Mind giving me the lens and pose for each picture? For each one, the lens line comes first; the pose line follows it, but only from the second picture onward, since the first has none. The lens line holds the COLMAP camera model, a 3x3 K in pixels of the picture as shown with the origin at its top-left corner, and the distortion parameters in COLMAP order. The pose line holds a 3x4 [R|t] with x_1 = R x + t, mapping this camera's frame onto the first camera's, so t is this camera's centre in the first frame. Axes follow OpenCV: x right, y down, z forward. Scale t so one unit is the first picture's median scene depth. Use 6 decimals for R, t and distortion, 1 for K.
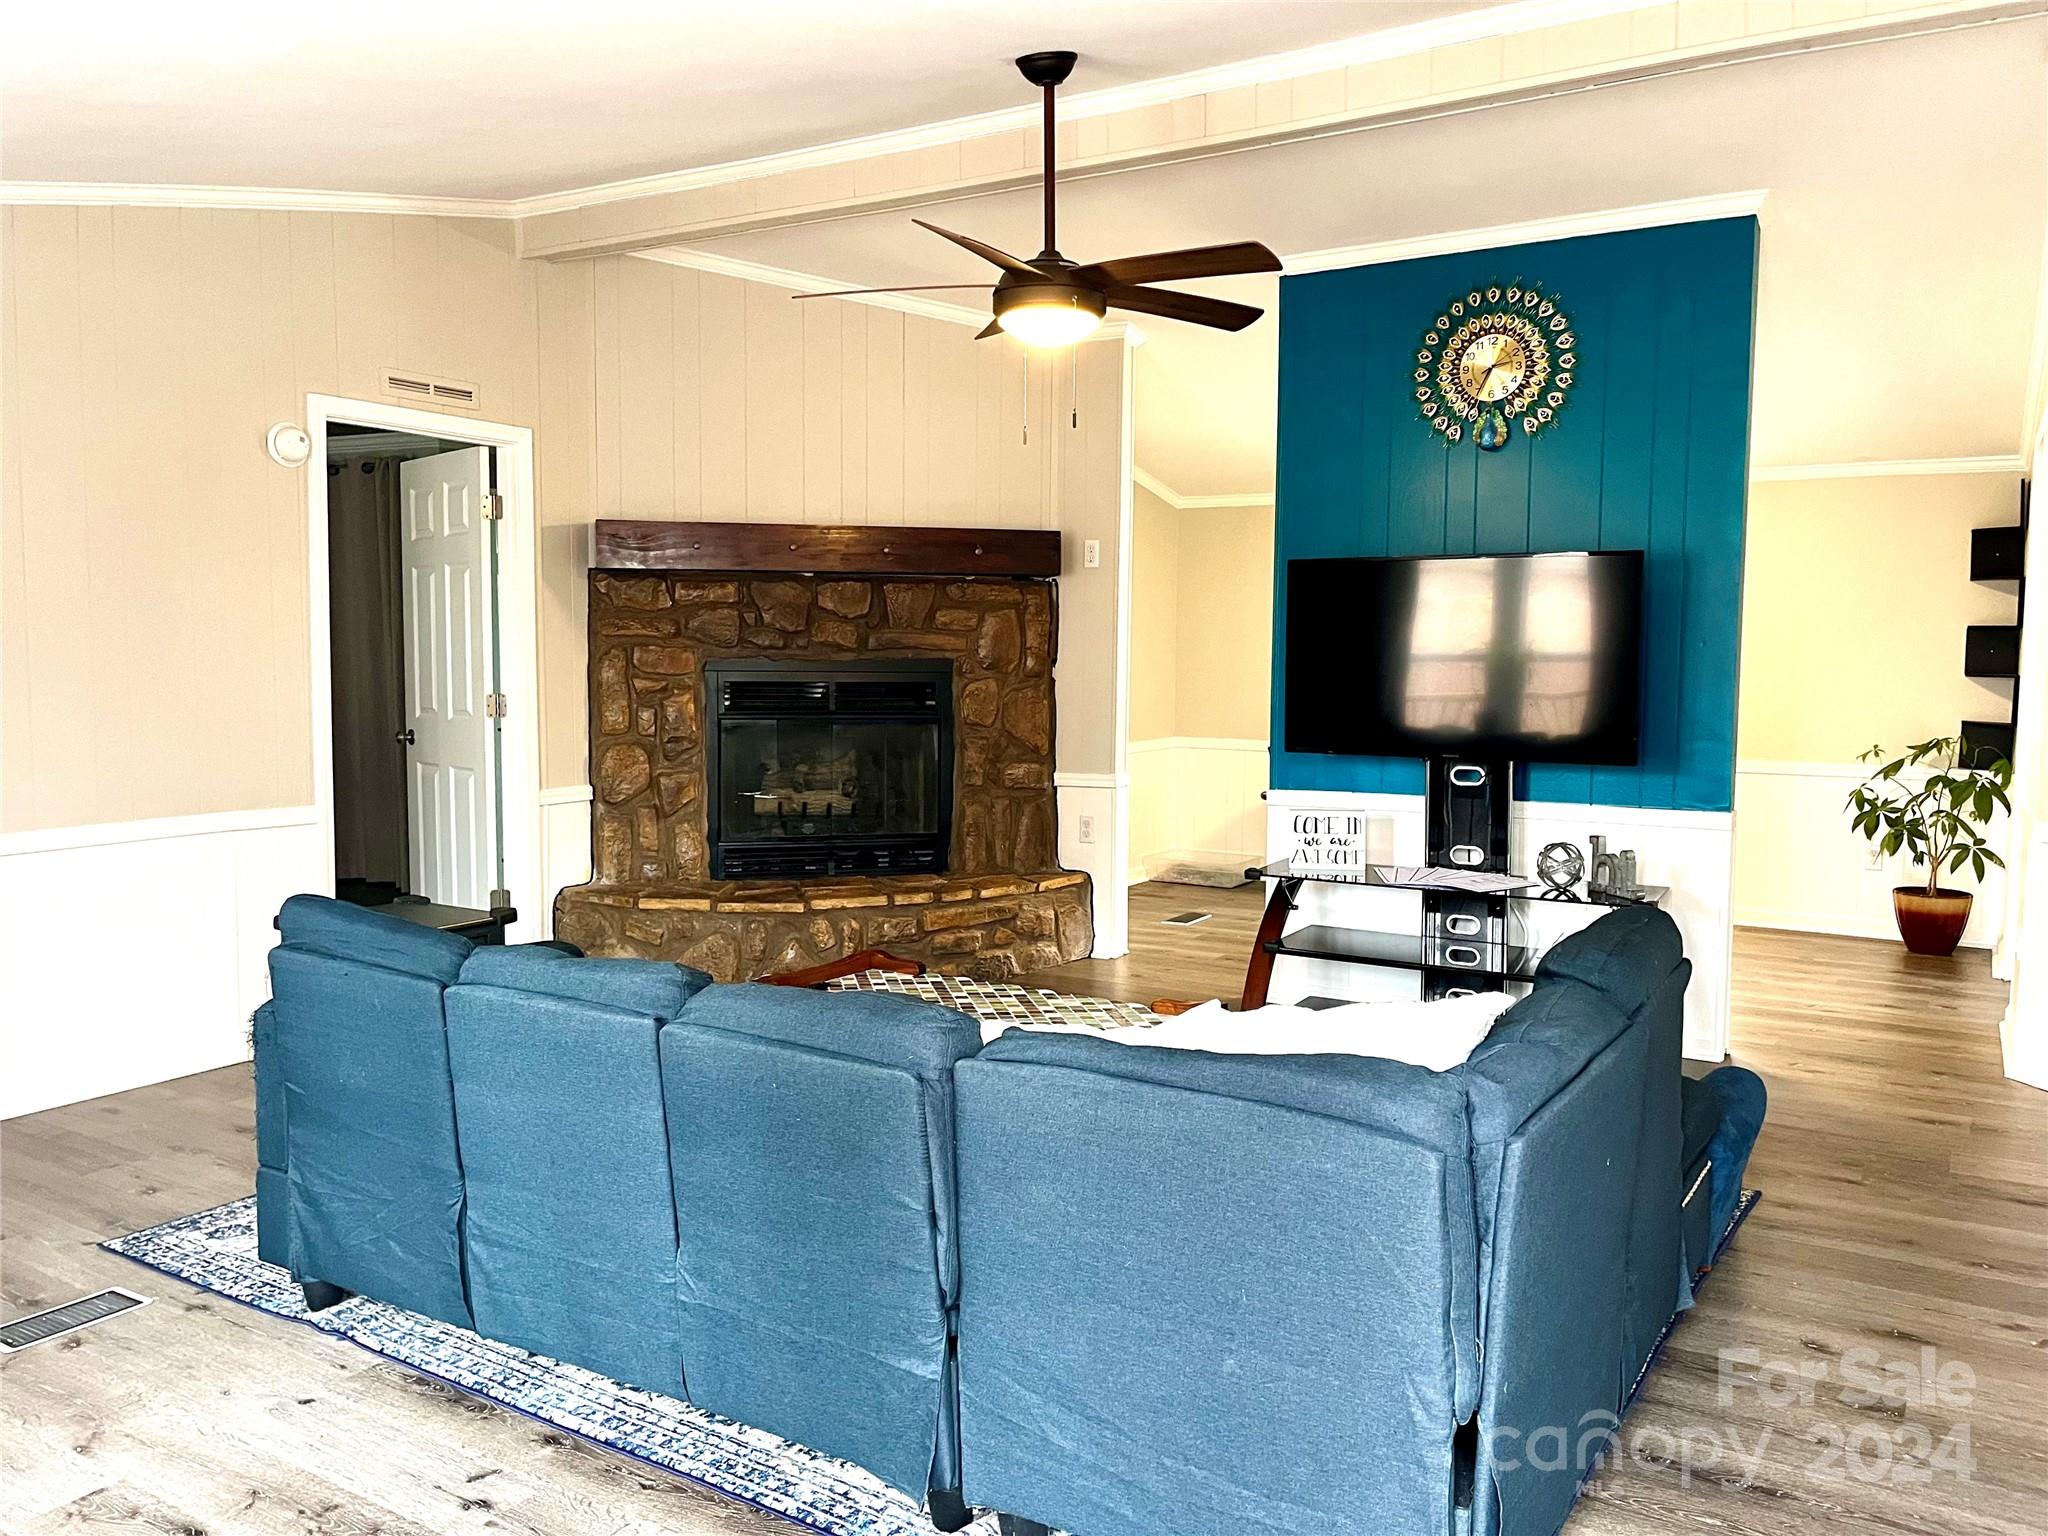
lens RADIAL K [[1548.4, 0, 1023.2], [0, 1548.4, 767.8], [0, 0, 1]] dist [0.048988, -0.032124]
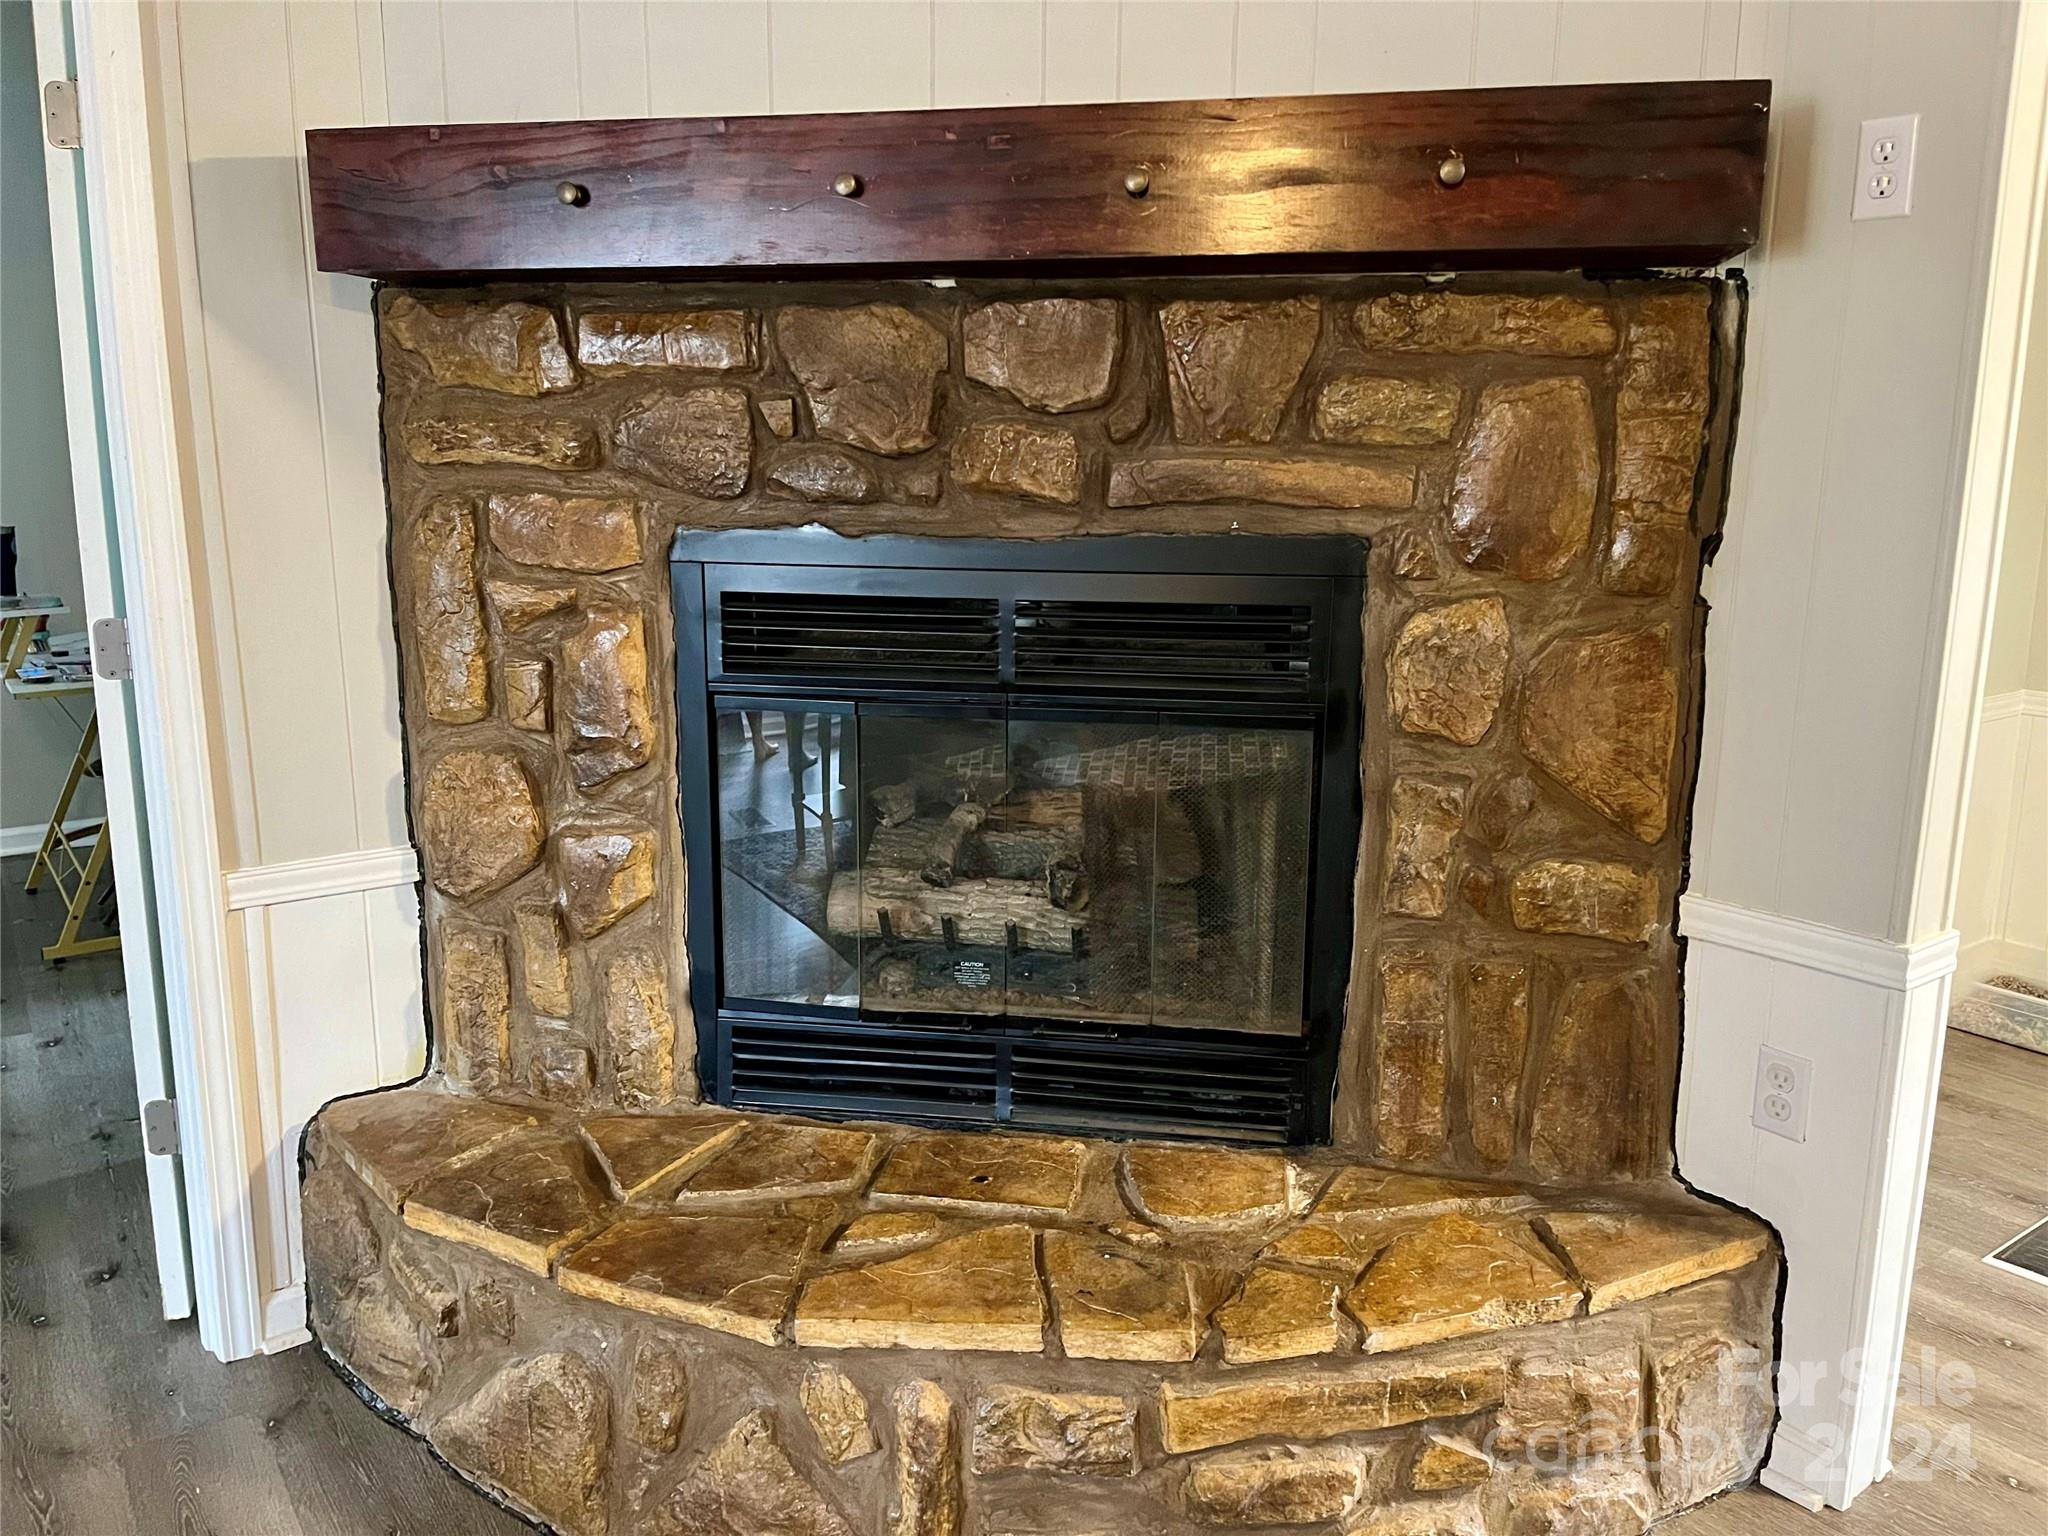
lens RADIAL K [[1548.4, 0, 1034.9], [0, 1548.4, 760.3], [0, 0, 1]] dist [0.048988, -0.032124]
pose [[0.916864, 0.074718, -0.392144, 0.022822], [-0.029449, 0.992311, 0.120219, -0.061989], [0.398111, -0.098676, 0.912015, 0.684111]]
